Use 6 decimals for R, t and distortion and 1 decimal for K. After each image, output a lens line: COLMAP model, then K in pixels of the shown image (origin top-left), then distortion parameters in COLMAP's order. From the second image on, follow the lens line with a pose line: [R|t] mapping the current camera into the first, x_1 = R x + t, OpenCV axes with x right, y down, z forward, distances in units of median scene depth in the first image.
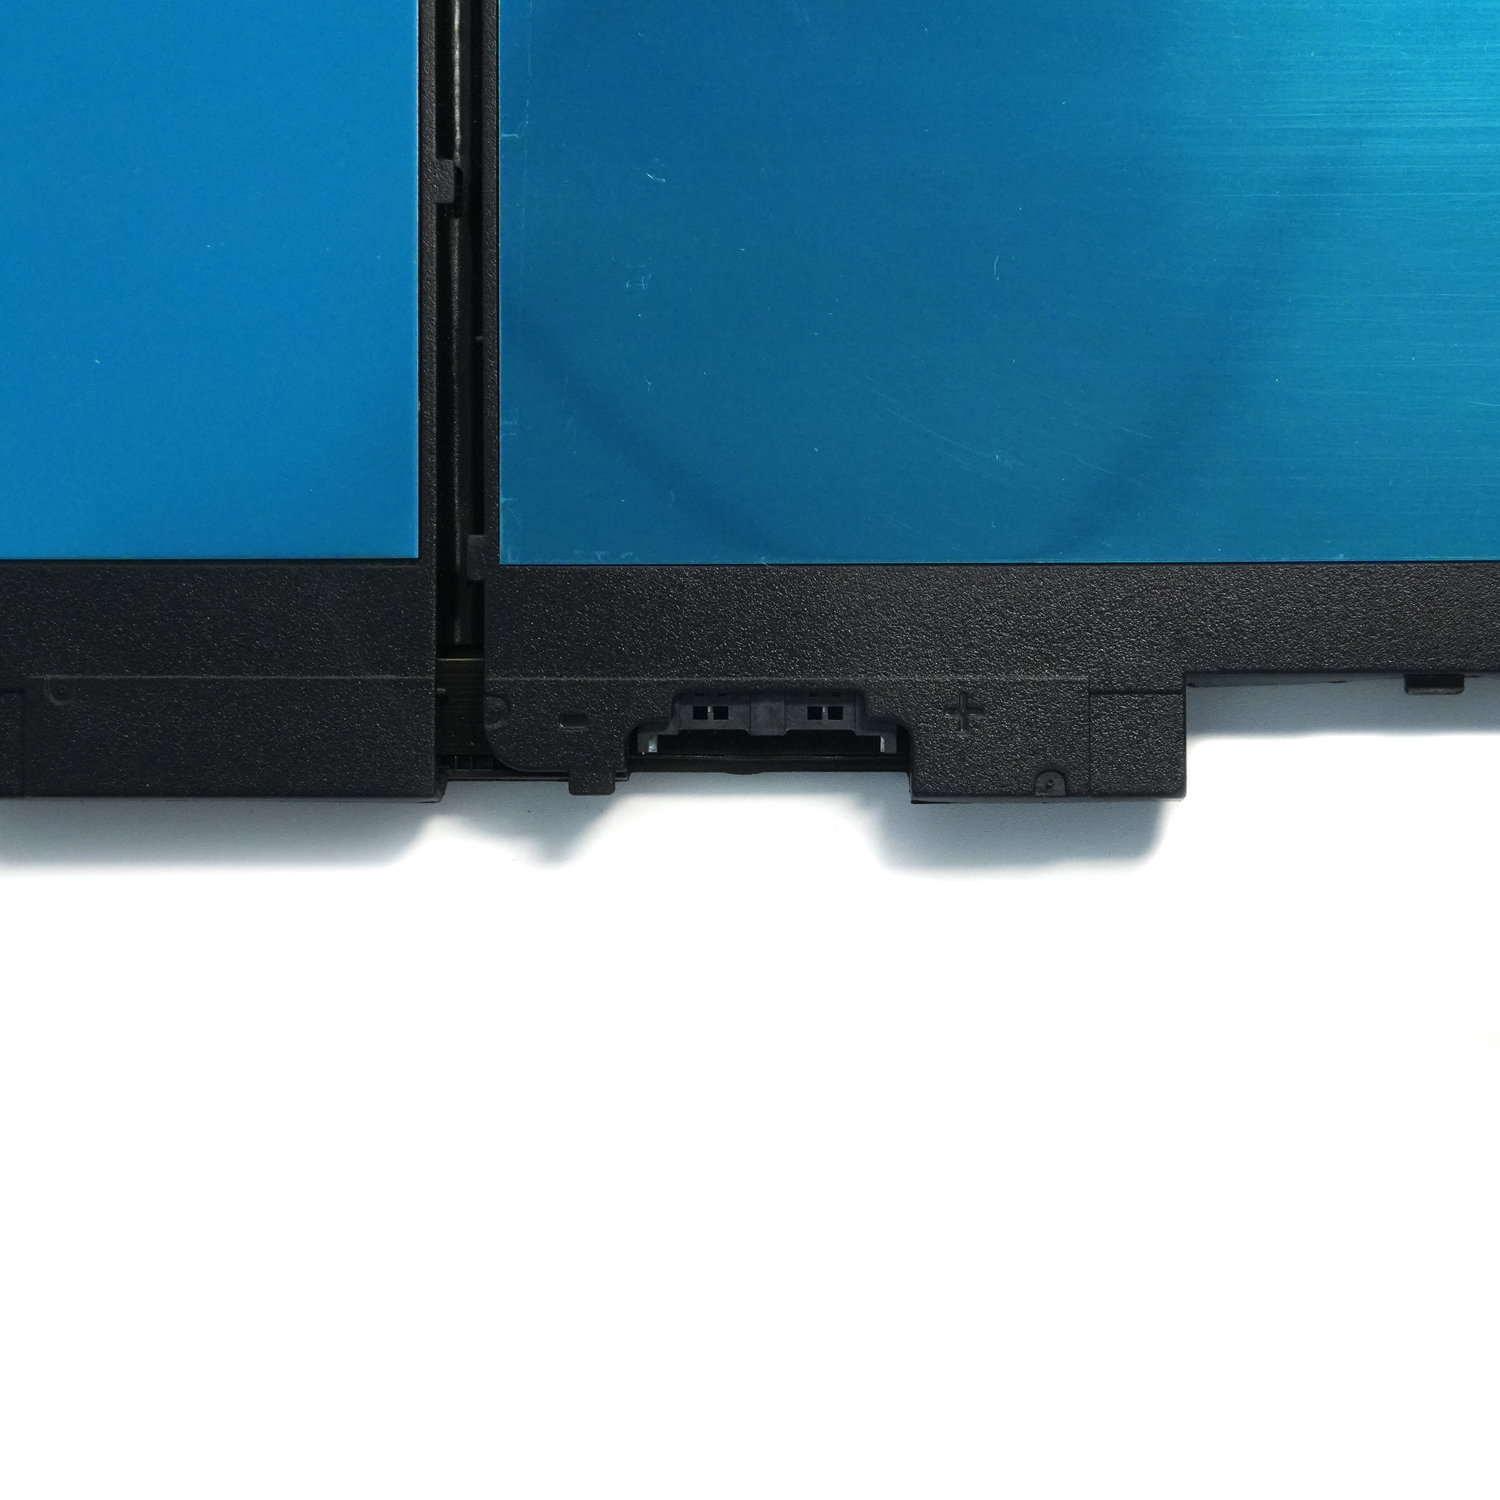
lens RADIAL K [[5181.7, 0, 750.0], [0, 5181.7, 750.0], [0, 0, 1]] dist [-0.360535, 0.002579]
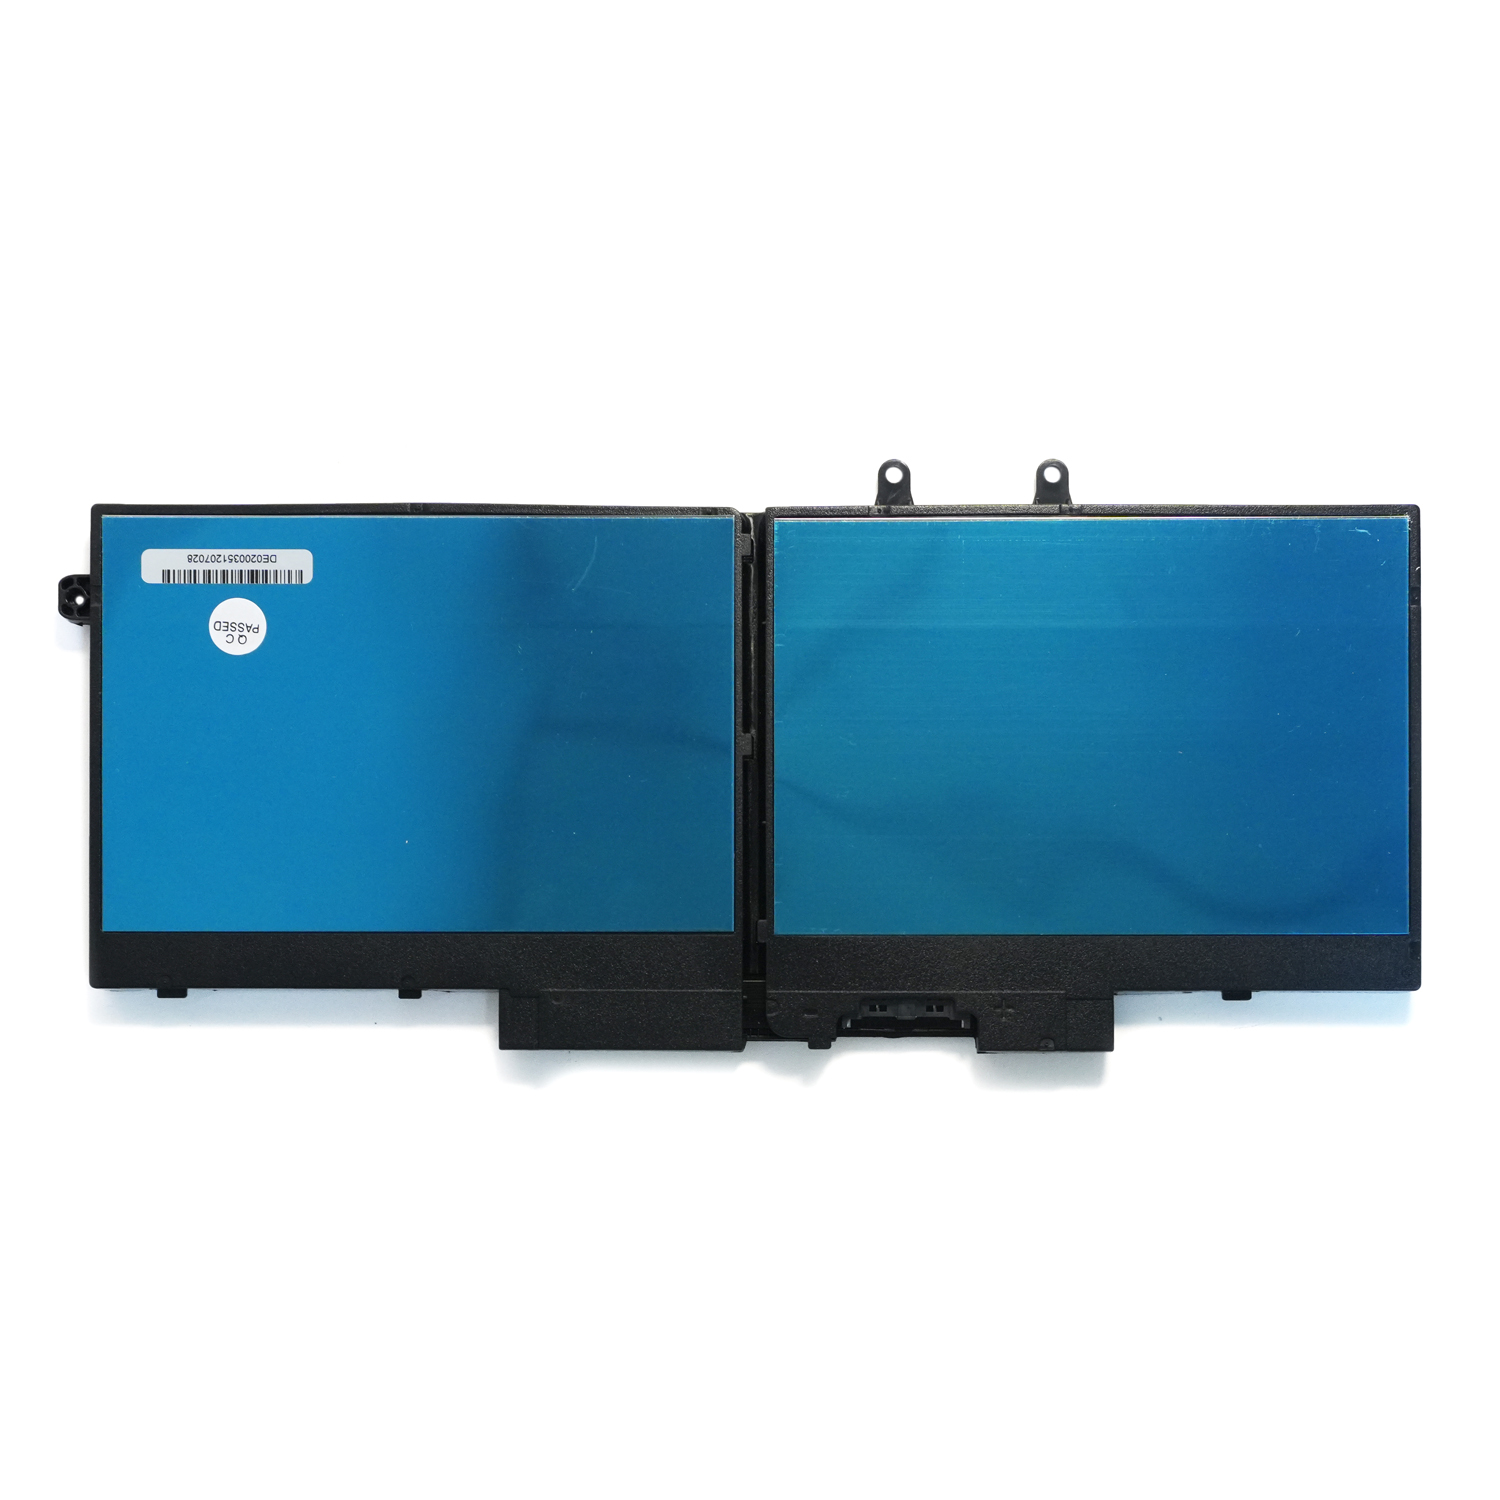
lens RADIAL K [[3070.2, 0, 750.0], [0, 3070.2, 750.0], [0, 0, 1]] dist [0.188026, 0.041202]
pose [[0.998384, -0.003785, -0.056703, 0.010945], [-0.001646, 0.995436, -0.095420, 0.007048], [0.056806, 0.095359, 0.993821, -0.206167]]
